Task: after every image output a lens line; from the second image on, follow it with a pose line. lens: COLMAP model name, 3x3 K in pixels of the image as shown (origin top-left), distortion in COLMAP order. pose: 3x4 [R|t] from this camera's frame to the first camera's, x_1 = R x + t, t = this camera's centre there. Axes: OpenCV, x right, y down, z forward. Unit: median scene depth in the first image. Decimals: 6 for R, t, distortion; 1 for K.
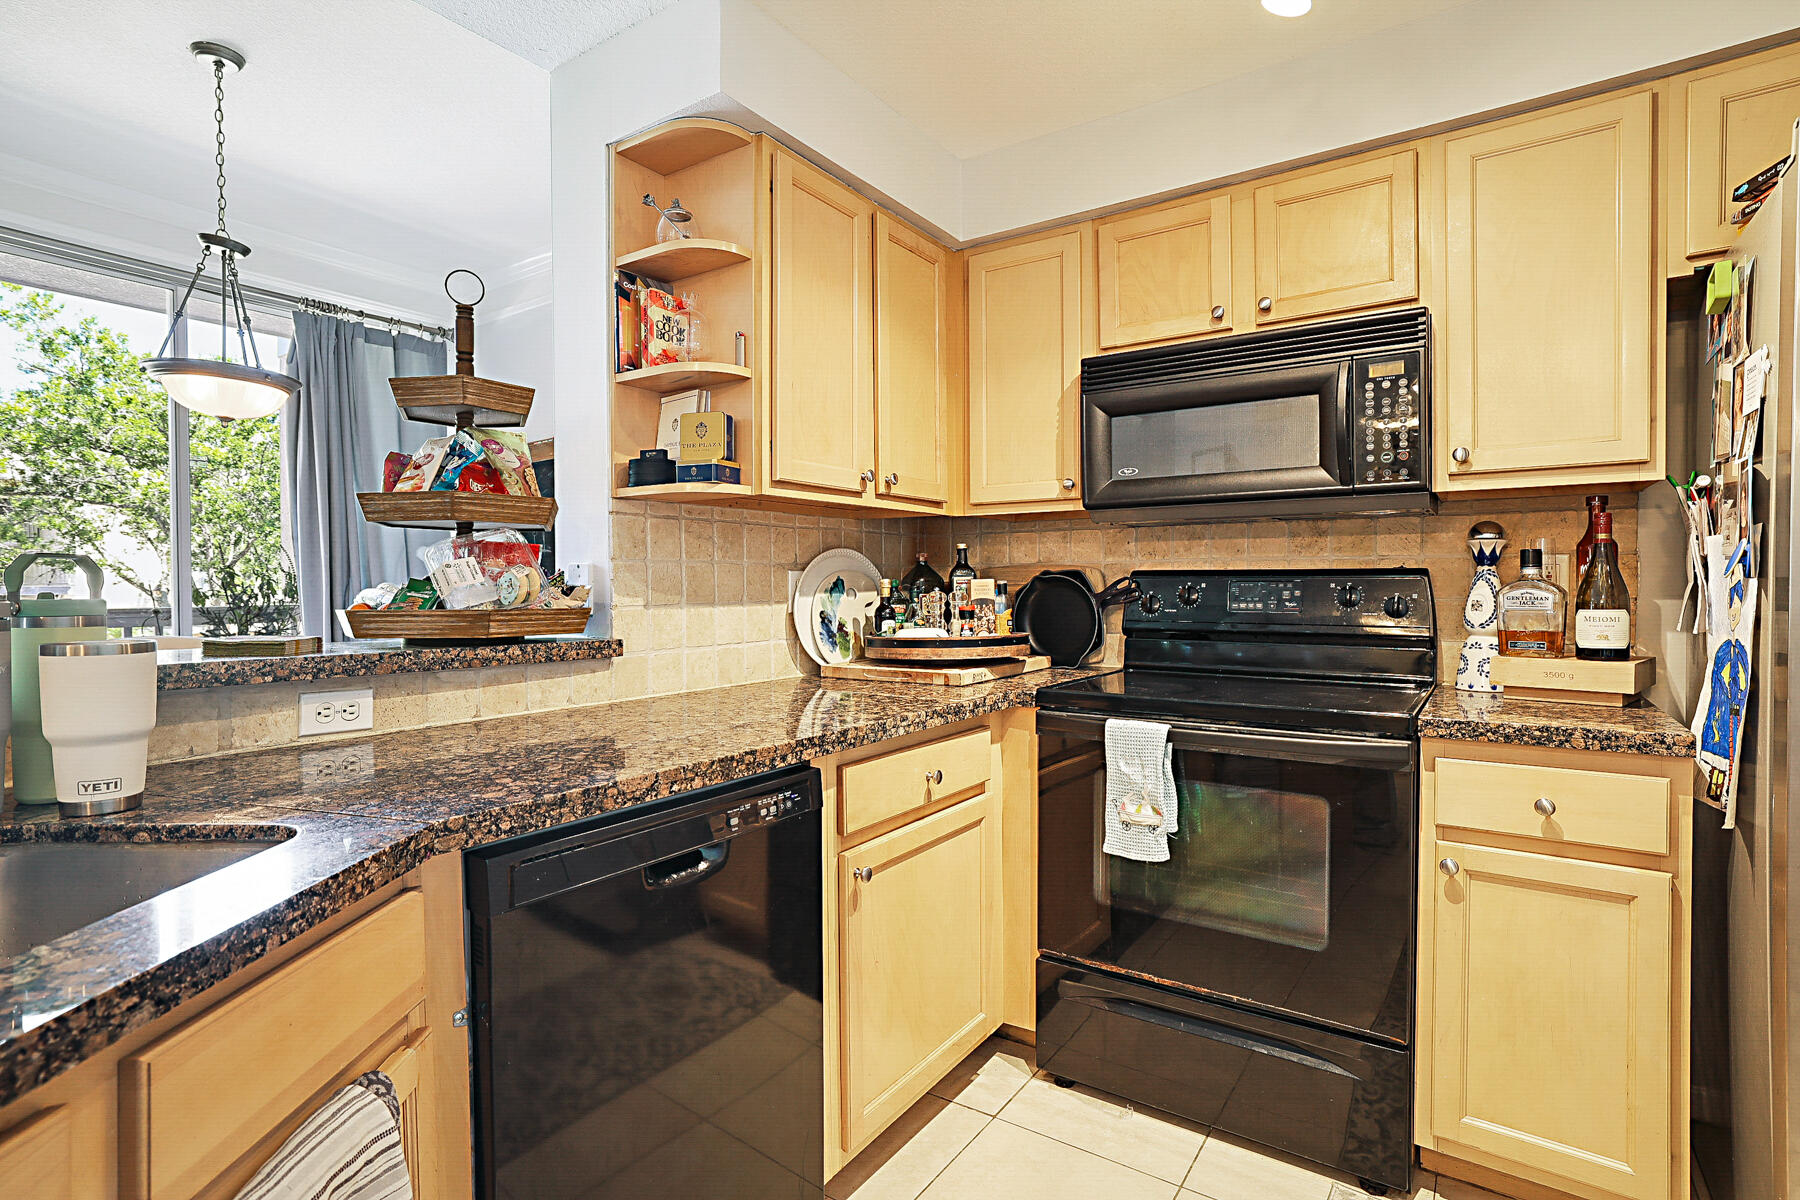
lens RADIAL K [[903.1, 0, 889.8], [0, 903.1, 594.6], [0, 0, 1]] dist [-0.033626, 0.024223]
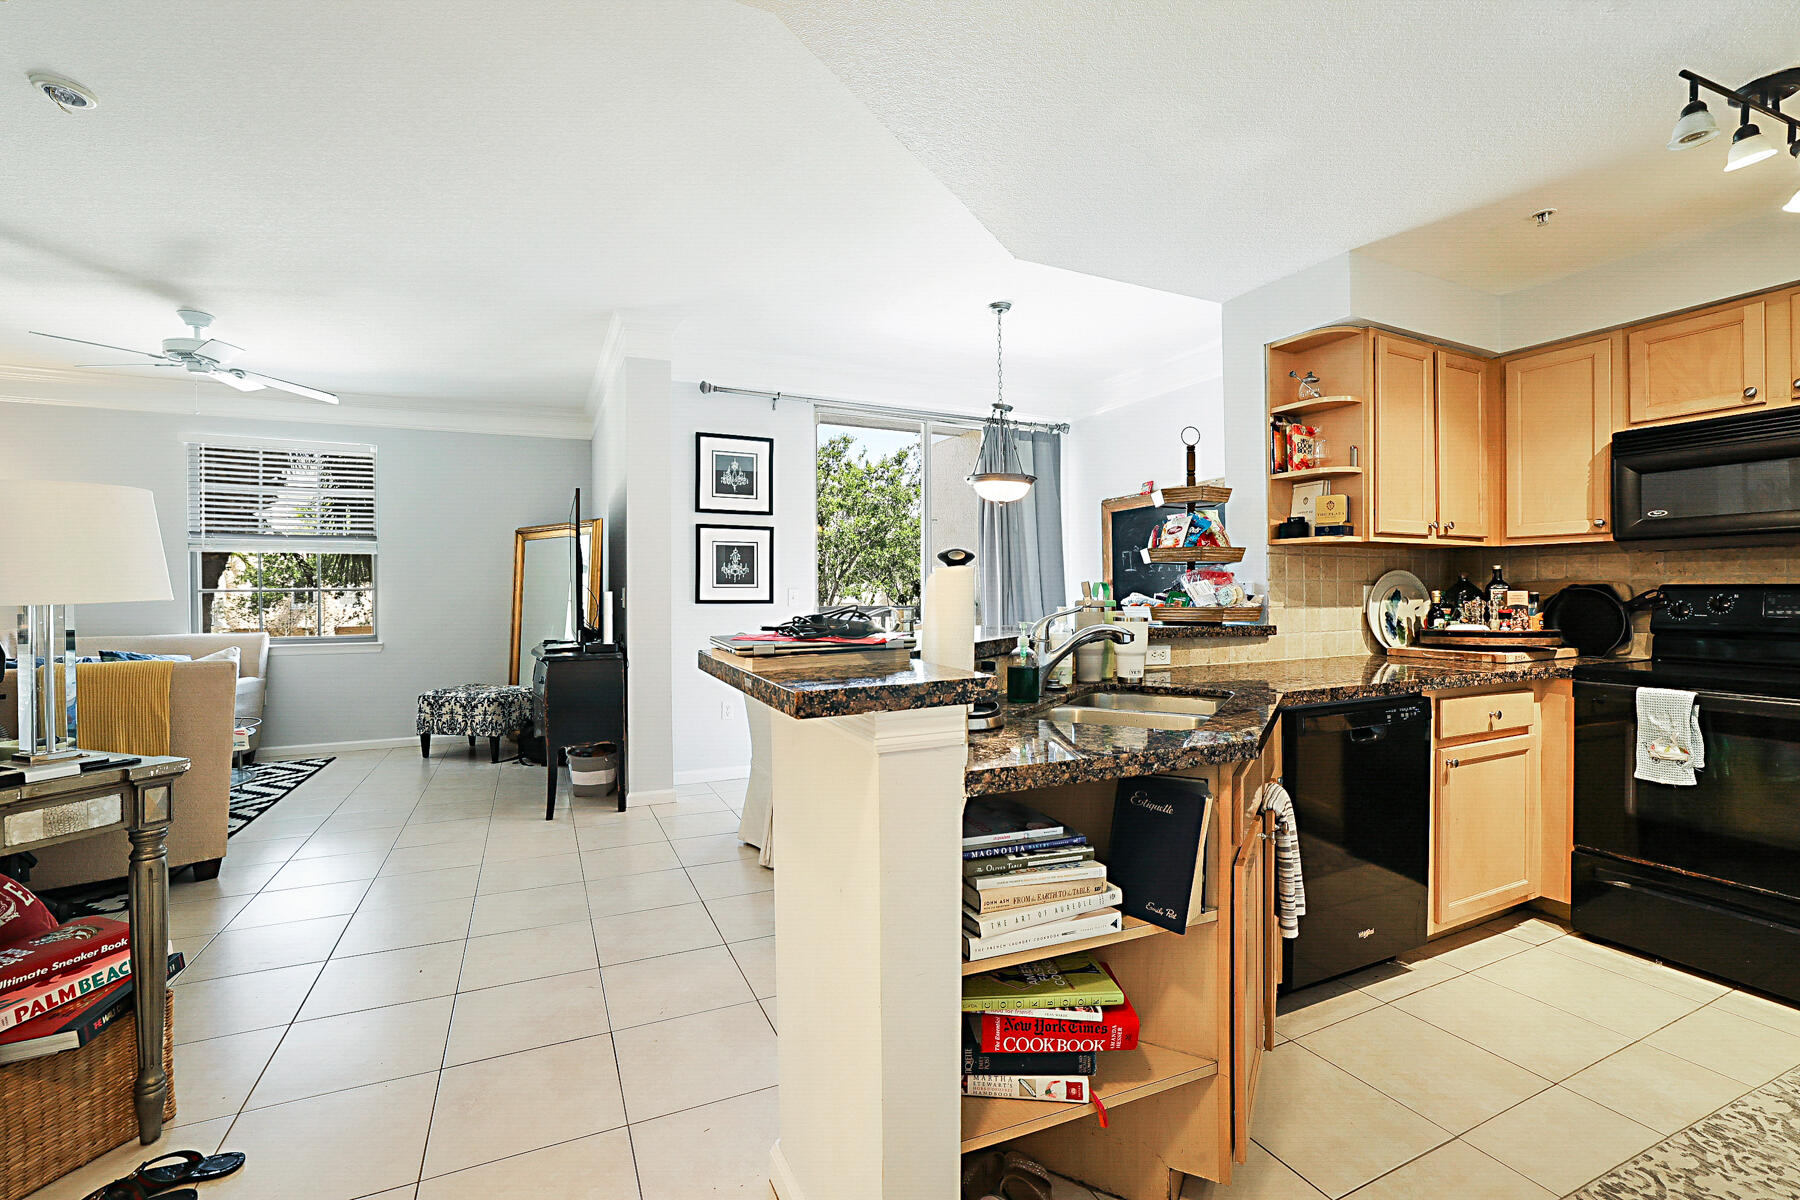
lens RADIAL K [[785.6, 0, 888.4], [0, 785.6, 595.6], [0, 0, 1]] dist [-0.036028, 0.015085]
pose [[0.867160, 0.004902, -0.498006, -0.181520], [-0.008029, 0.999959, -0.004138, 0.003462], [0.497965, 0.007587, 0.867164, -0.650239]]
